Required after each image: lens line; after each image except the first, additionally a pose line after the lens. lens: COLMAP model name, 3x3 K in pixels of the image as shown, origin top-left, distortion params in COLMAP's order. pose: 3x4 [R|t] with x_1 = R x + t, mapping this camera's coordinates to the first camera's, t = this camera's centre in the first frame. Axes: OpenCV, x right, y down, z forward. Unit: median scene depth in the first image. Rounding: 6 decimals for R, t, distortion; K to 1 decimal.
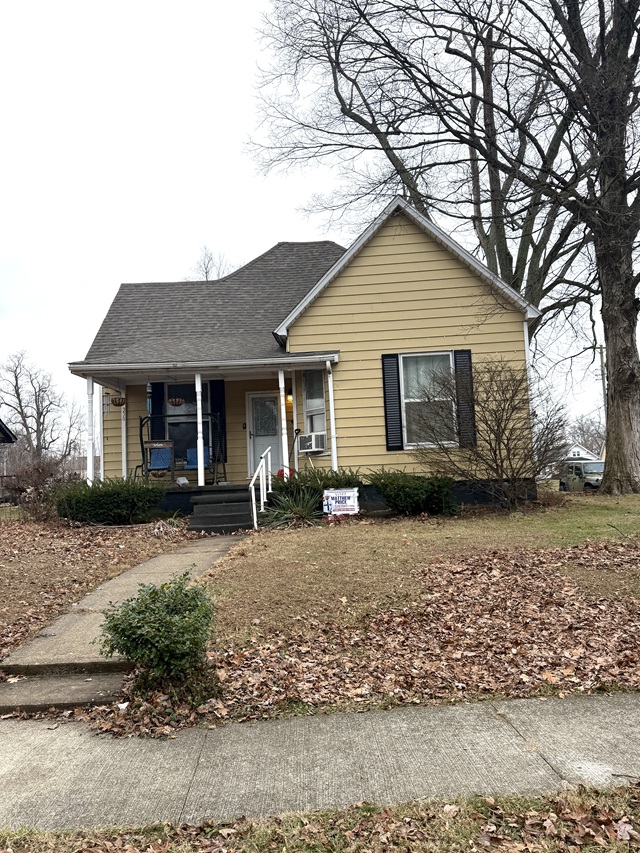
lens RADIAL K [[670.8, 0, 320.8], [0, 670.8, 428.4], [0, 0, 1]] dist [0.042429, -0.004985]
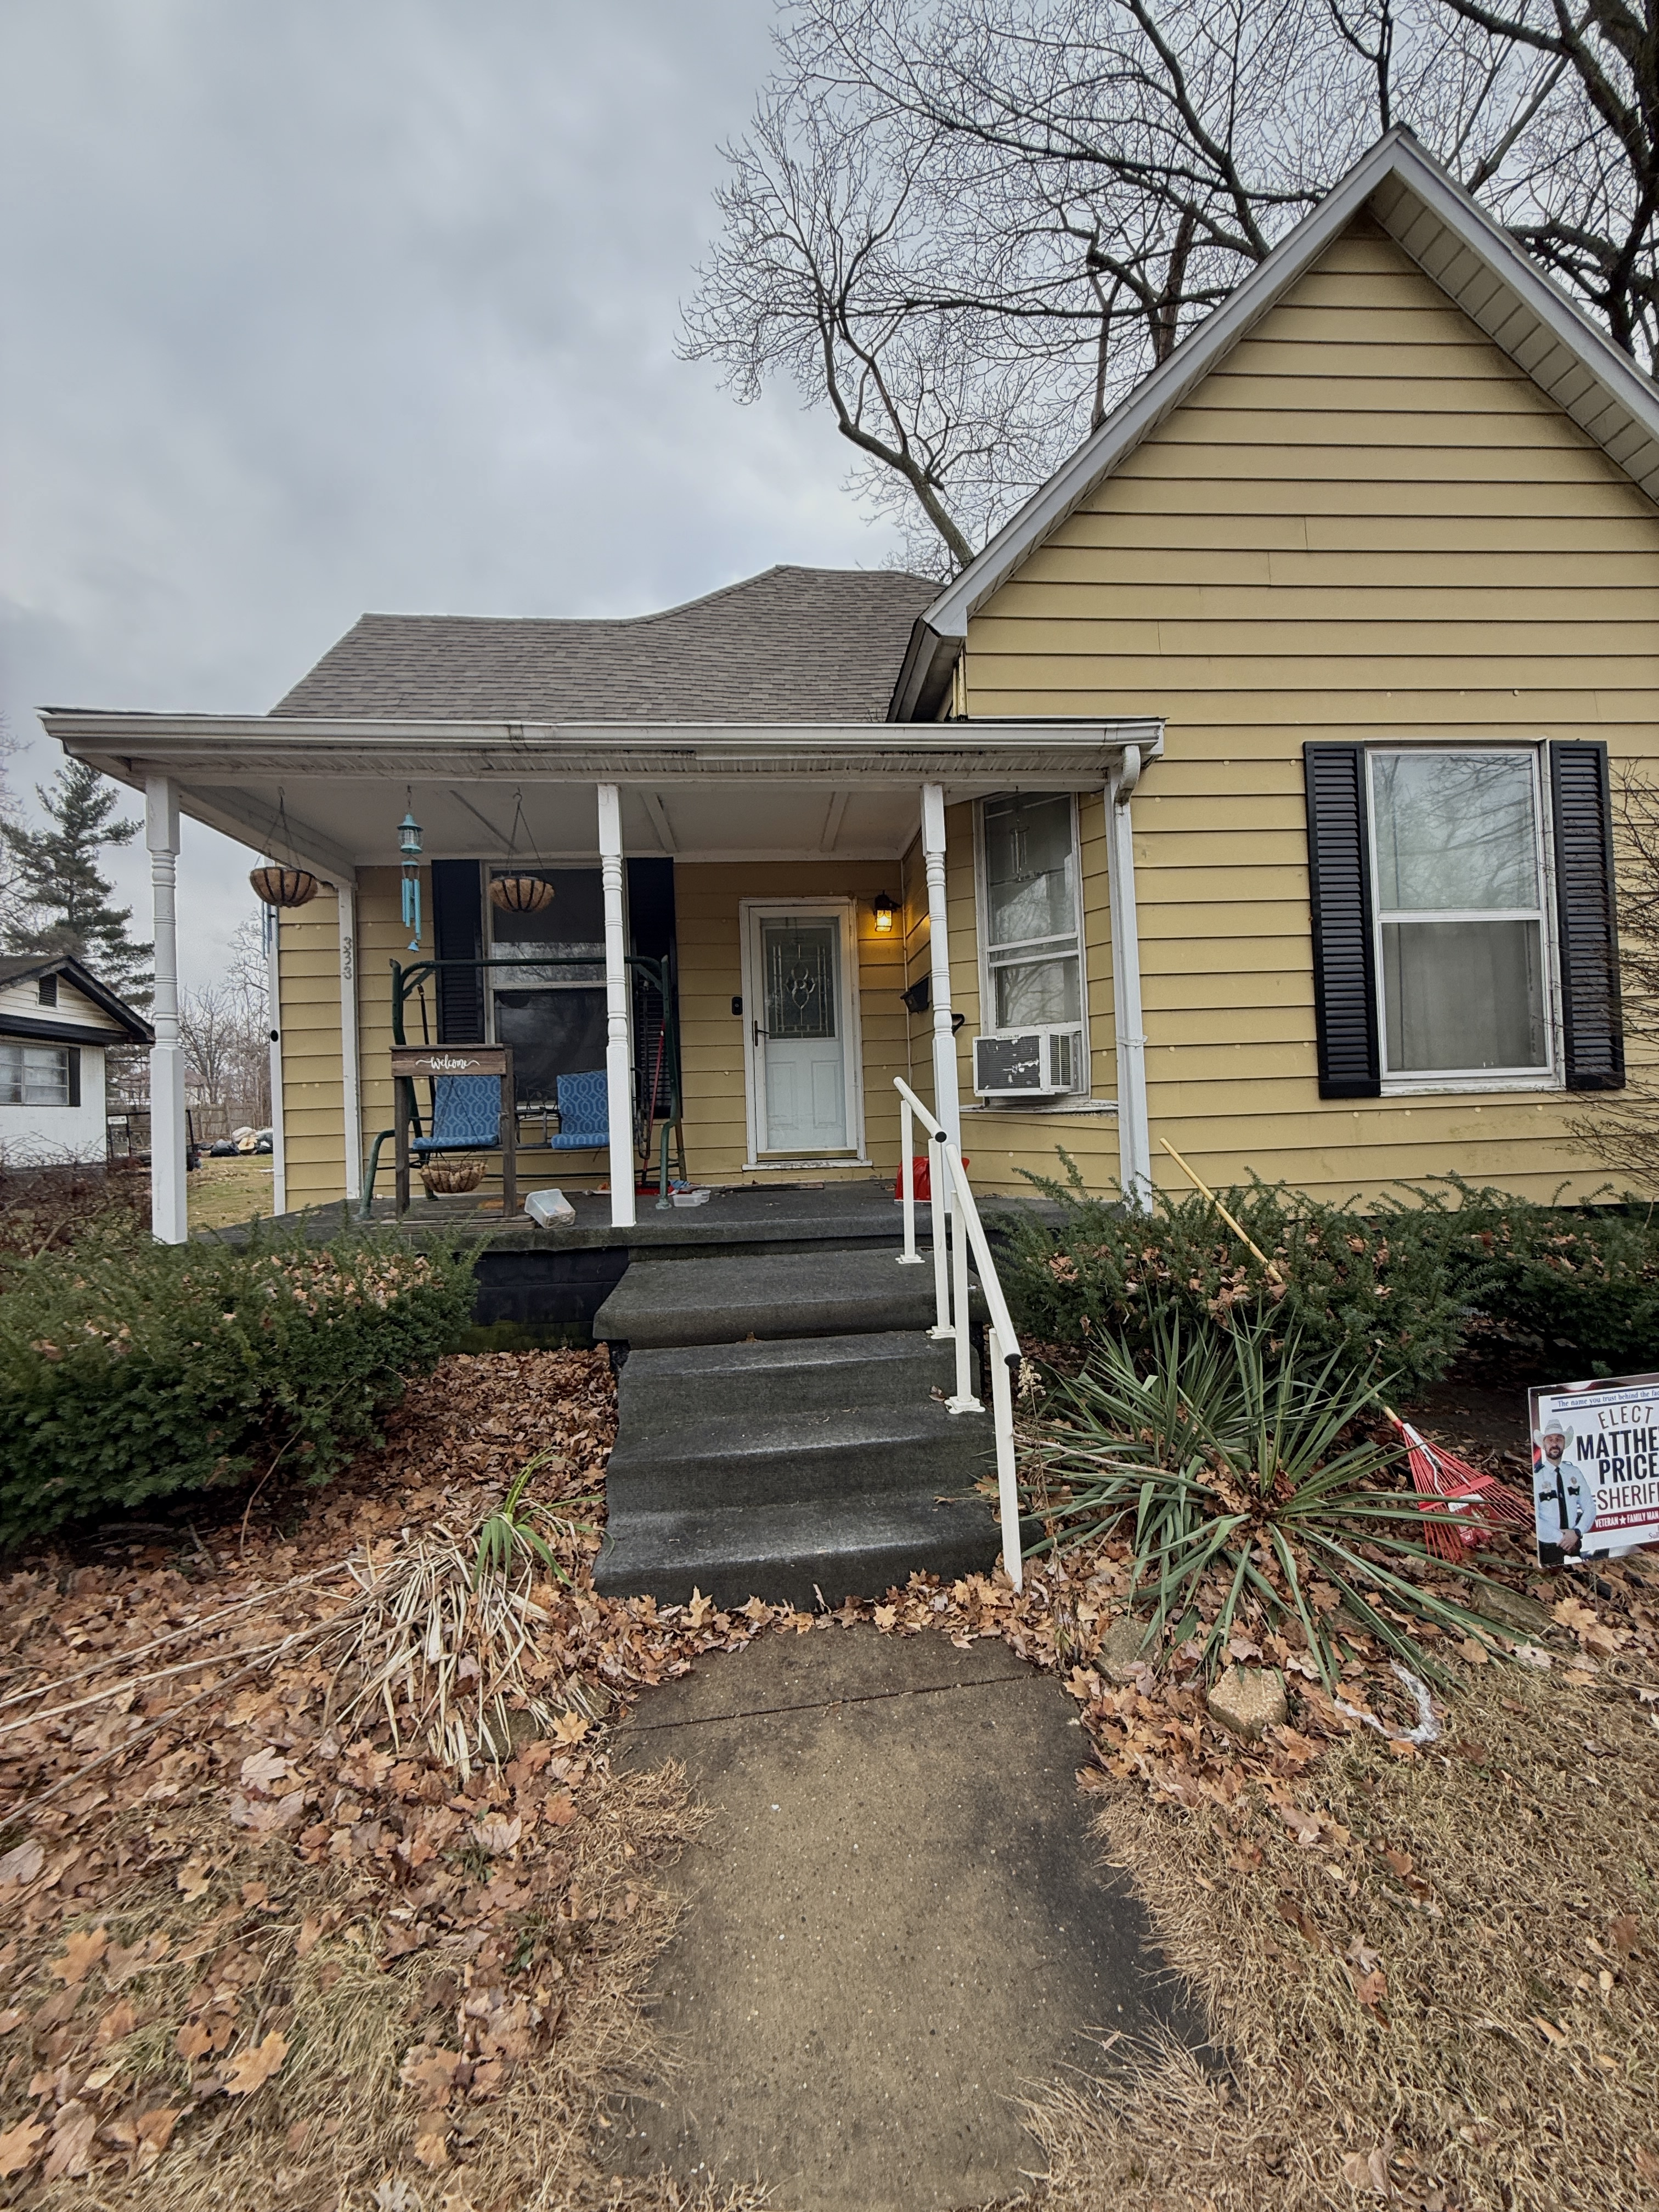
lens RADIAL K [[868.6, 0, 823.8], [0, 868.6, 1100.3], [0, 0, 1]] dist [0.000176, 0.000048]
pose [[0.992108, 0.010008, 0.124985, -0.143213], [-0.019670, 0.996890, 0.076309, 0.010839], [-0.123833, -0.078166, 0.989220, 0.661710]]
